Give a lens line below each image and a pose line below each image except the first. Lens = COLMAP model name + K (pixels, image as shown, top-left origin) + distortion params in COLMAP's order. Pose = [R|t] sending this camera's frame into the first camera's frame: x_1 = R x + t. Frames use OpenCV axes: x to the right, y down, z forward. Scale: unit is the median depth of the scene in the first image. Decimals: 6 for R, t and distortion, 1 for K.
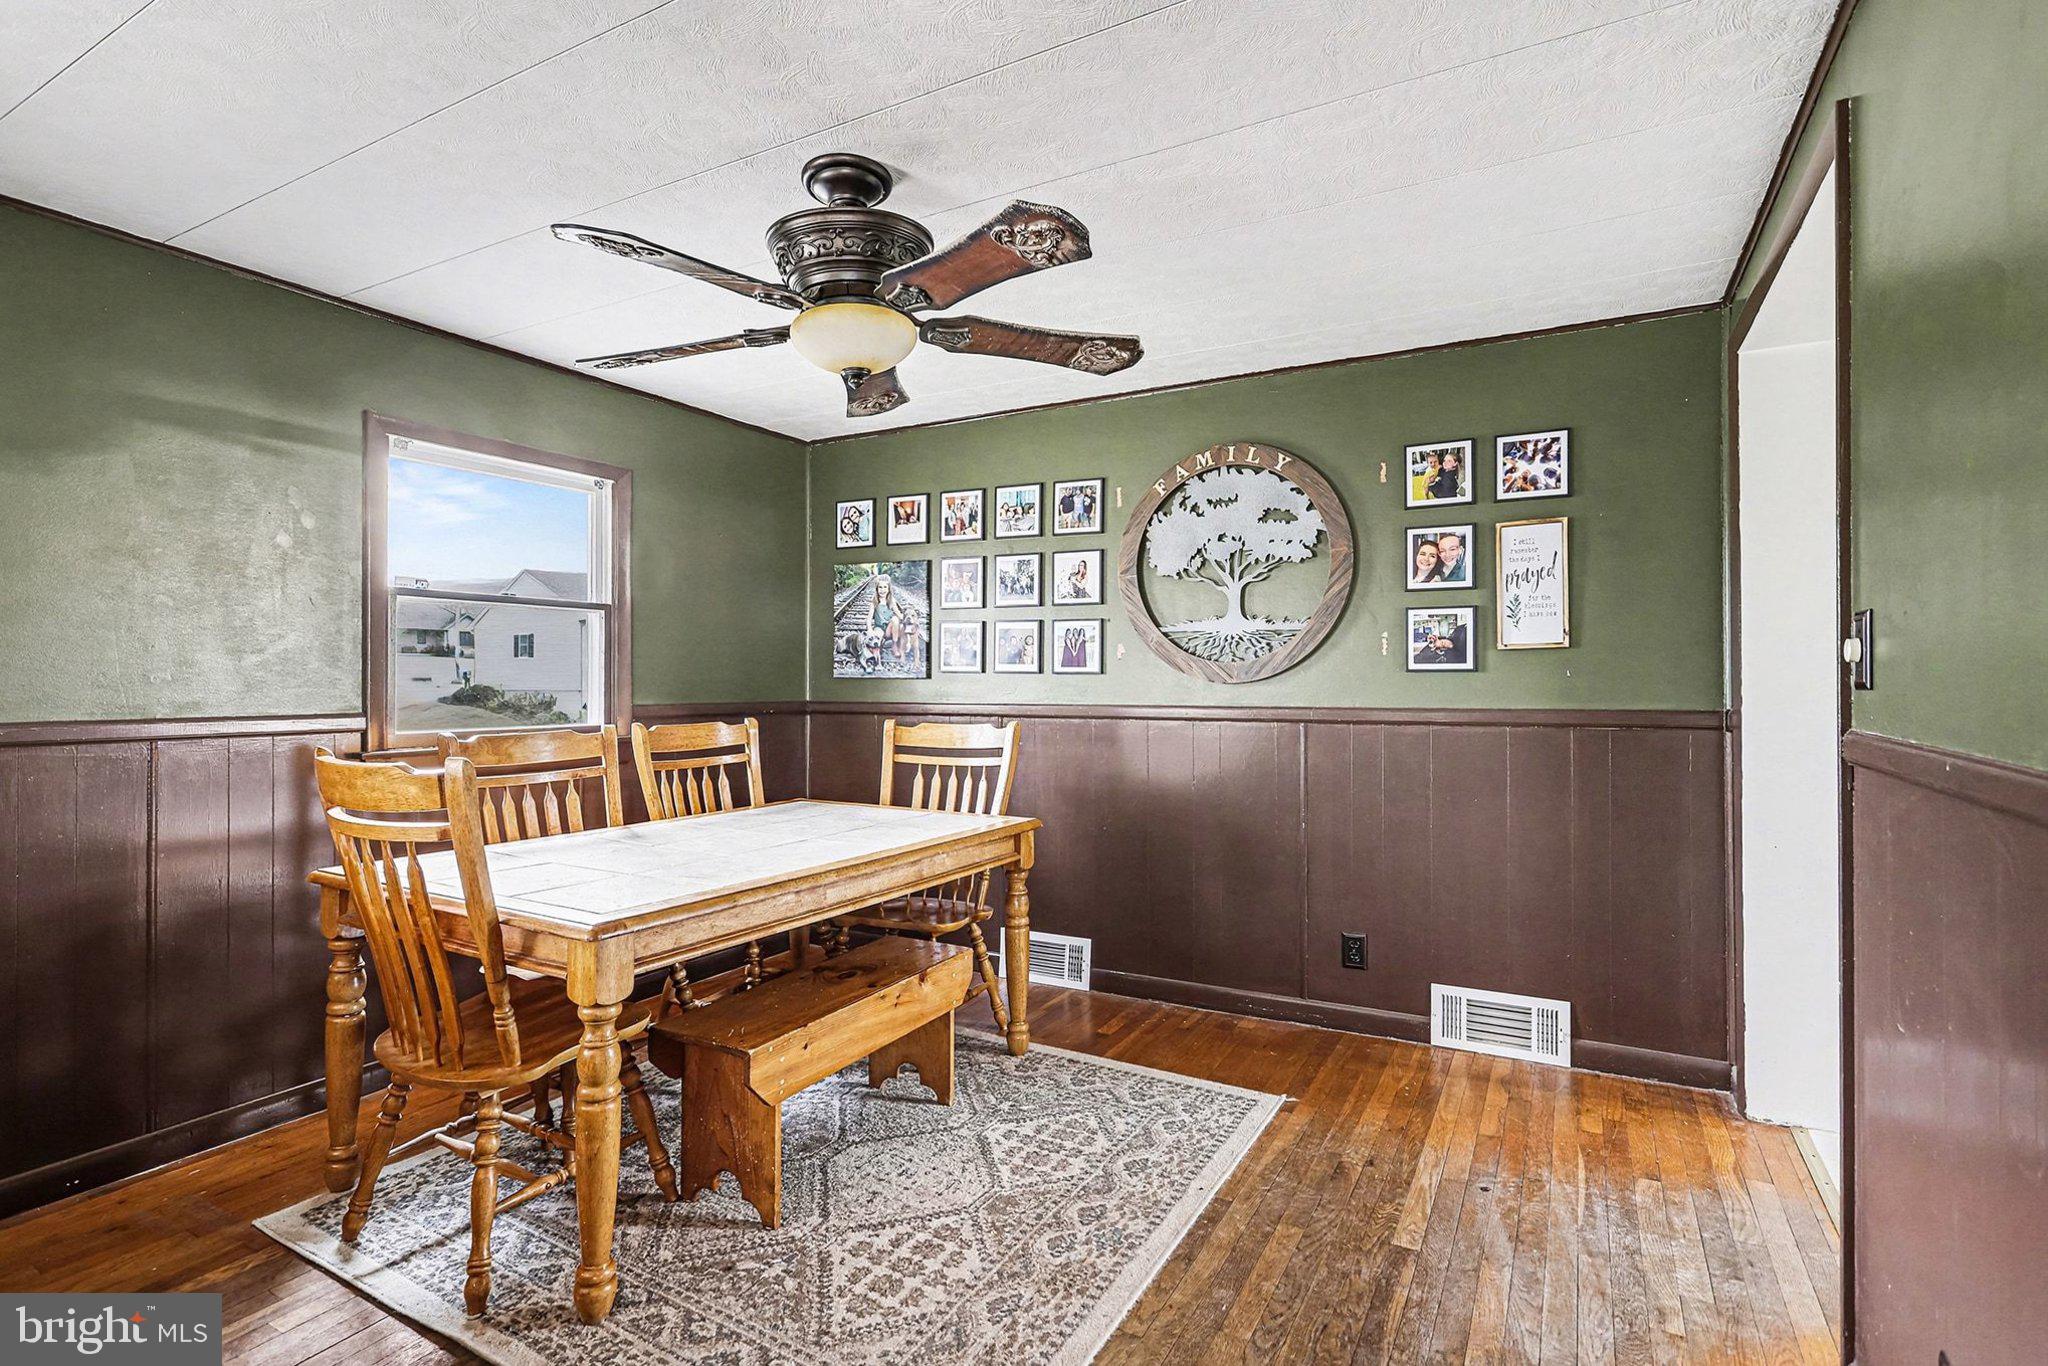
lens RADIAL K [[982.1, 0, 1025.0], [0, 982.1, 680.3], [0, 0, 1]] dist [-0.006229, 0.002438]
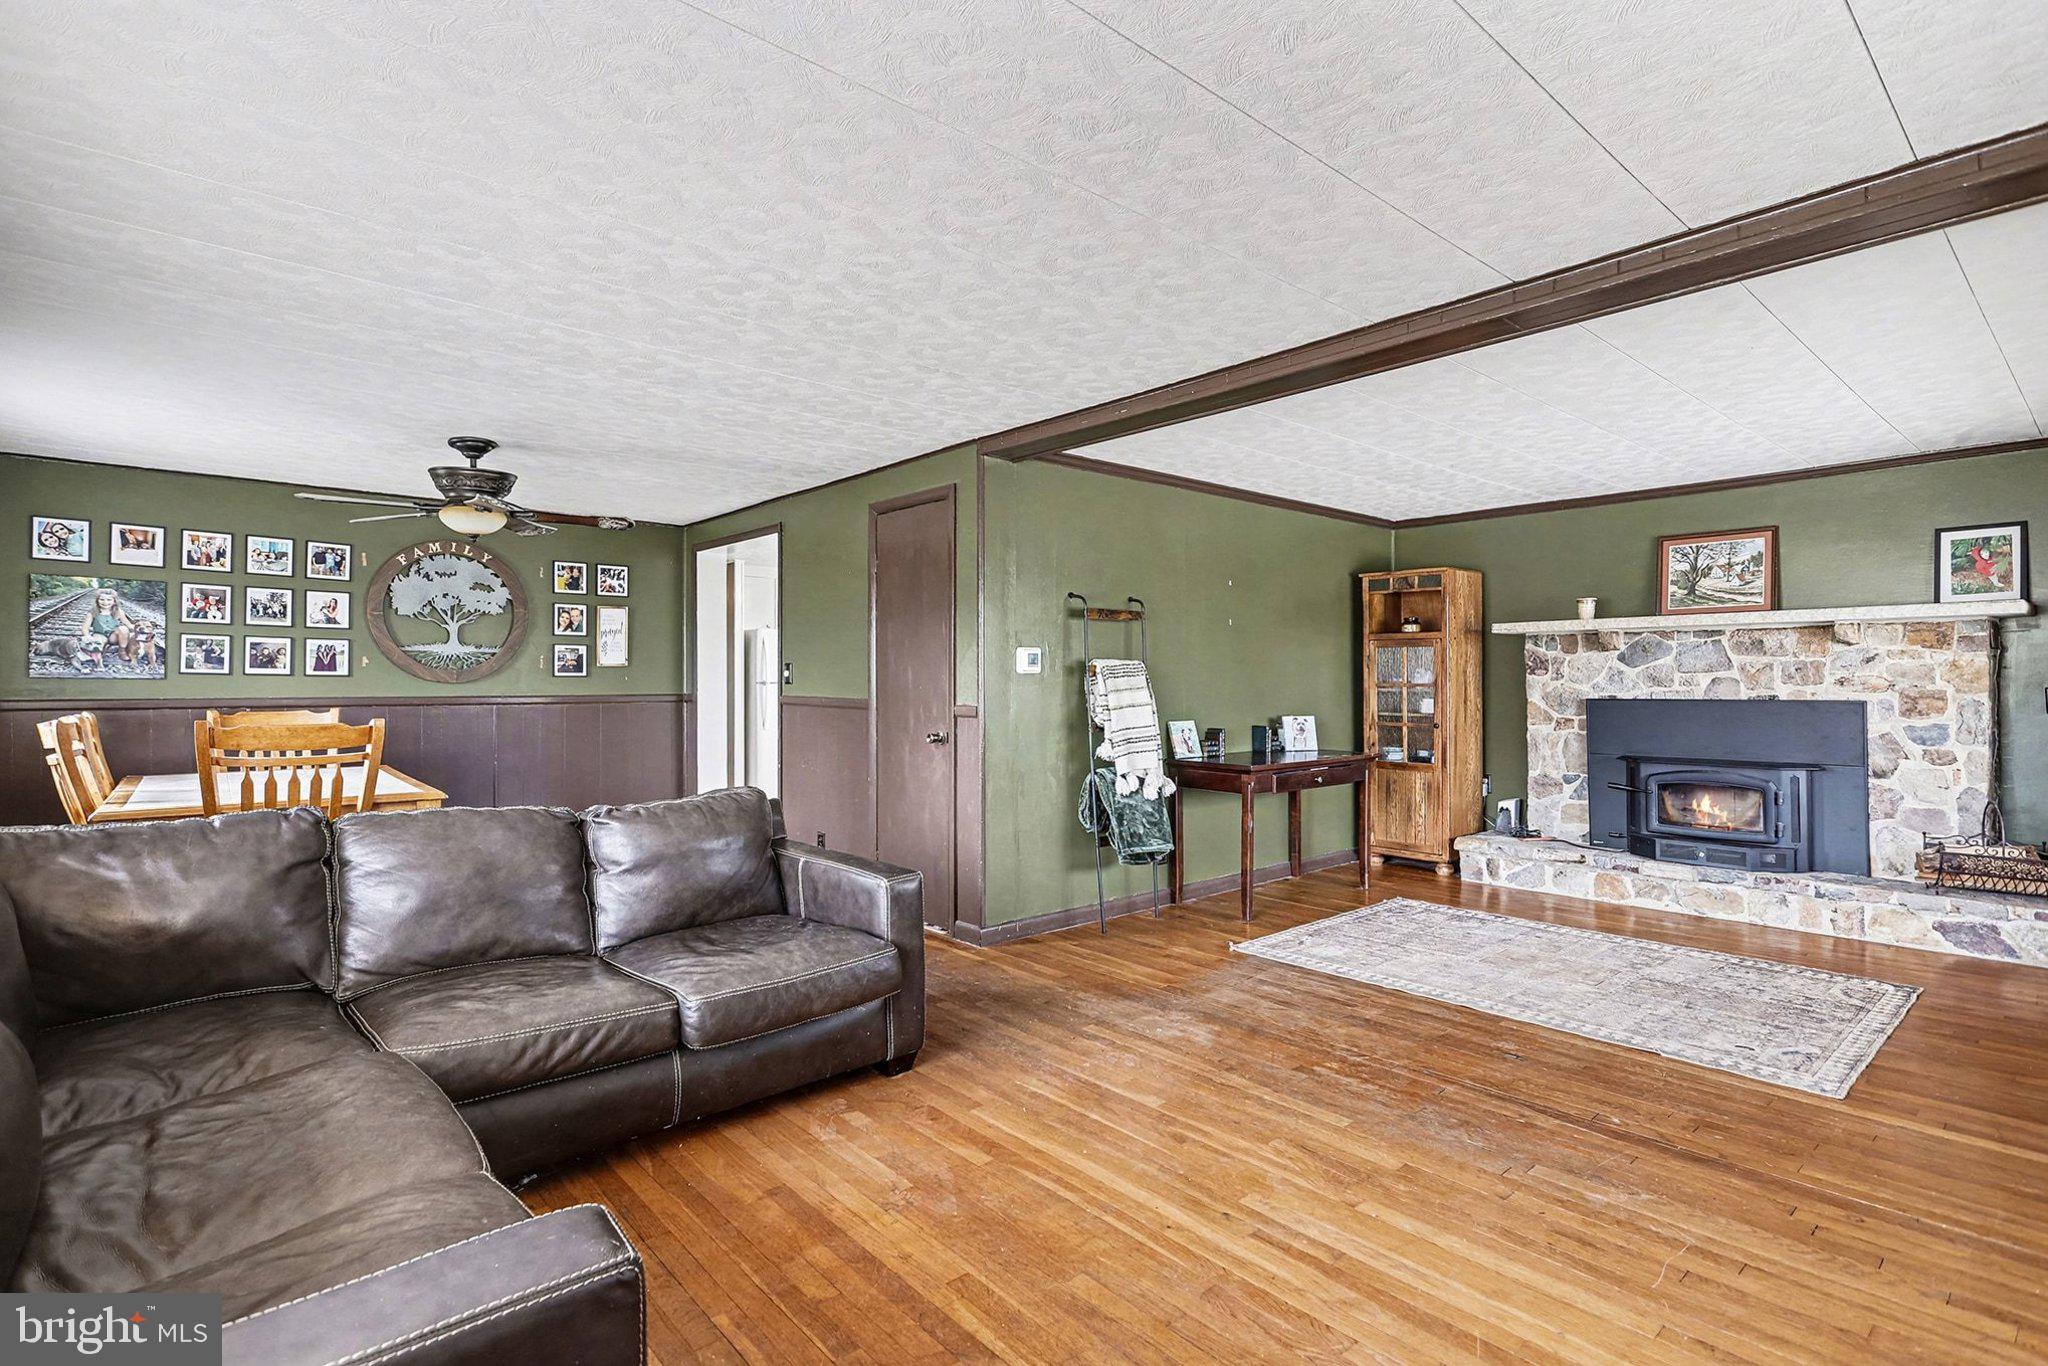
lens RADIAL K [[982.1, 0, 1028.1], [0, 982.1, 691.6], [0, 0, 1]] dist [-0.006229, 0.002438]
pose [[0.332428, -0.006996, 0.943103, -0.969155], [-0.001569, 0.999967, 0.007971, 0.002921], [-0.943128, -0.004130, 0.332406, -0.455488]]
